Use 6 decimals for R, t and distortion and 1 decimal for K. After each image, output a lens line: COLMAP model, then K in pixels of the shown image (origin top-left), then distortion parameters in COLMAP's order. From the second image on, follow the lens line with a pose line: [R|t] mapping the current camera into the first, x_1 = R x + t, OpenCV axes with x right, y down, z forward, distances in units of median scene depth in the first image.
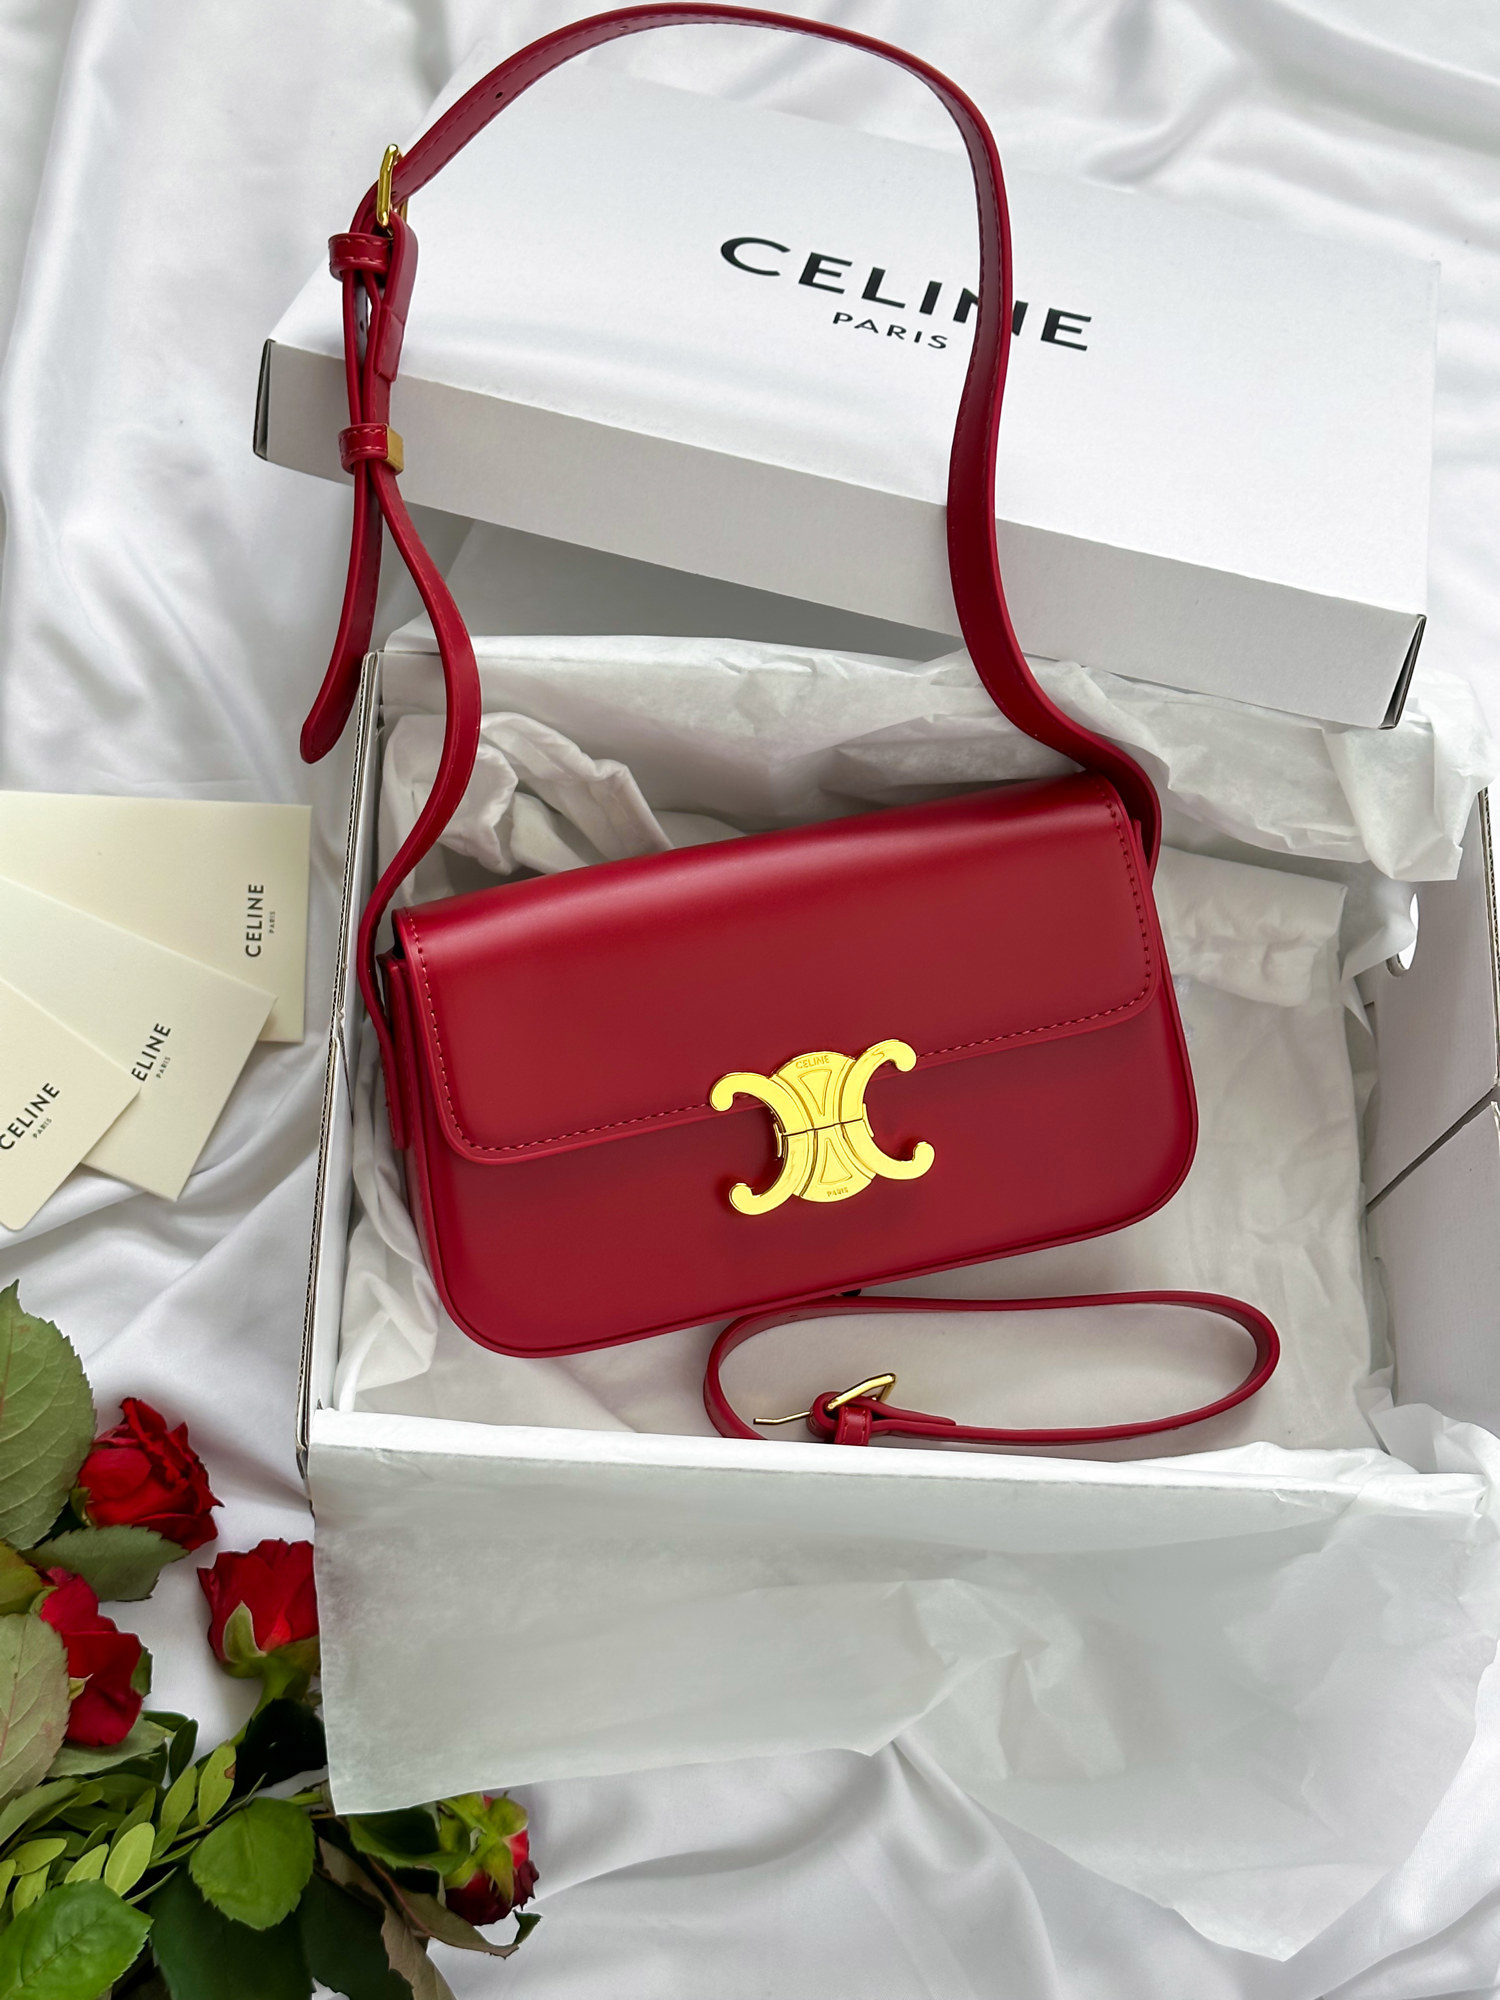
lens RADIAL K [[2859.5, 0, 750.0], [0, 2859.5, 1000.0], [0, 0, 1]] dist [-0.012475, 1.097749]
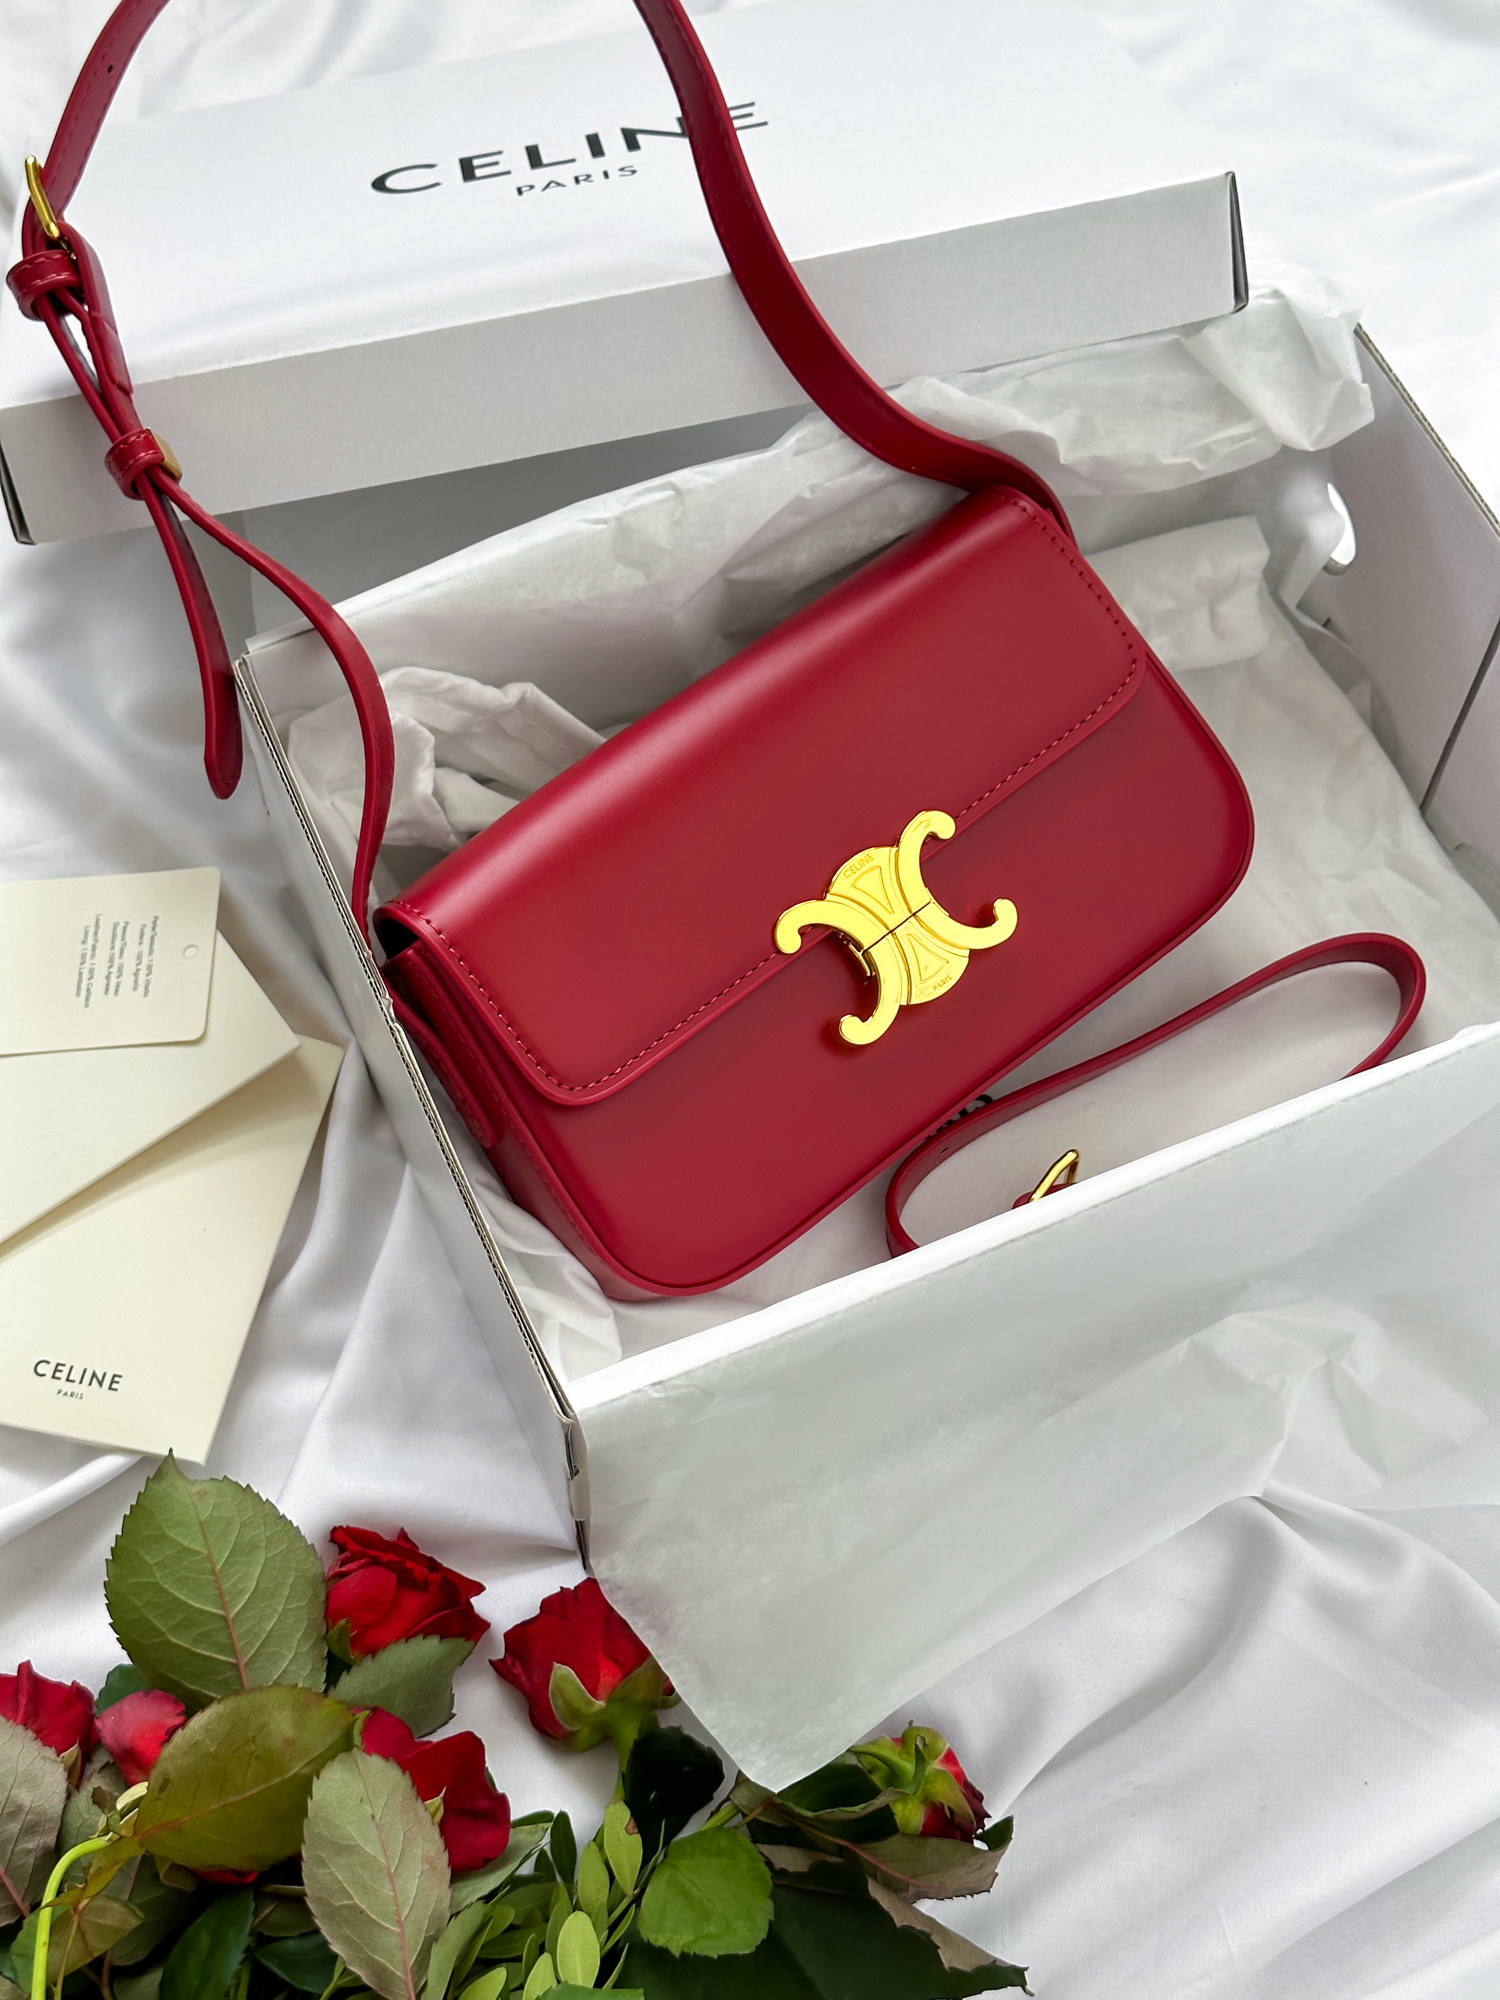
lens RADIAL K [[2853.7, 0, 750.0], [0, 2853.7, 1000.0], [0, 0, 1]] dist [0.079447, 0.119436]
pose [[0.898772, -0.423953, 0.111685, -0.130610], [0.432275, 0.899436, -0.064450, 0.104667], [-0.073130, 0.106205, 0.991651, 0.087899]]
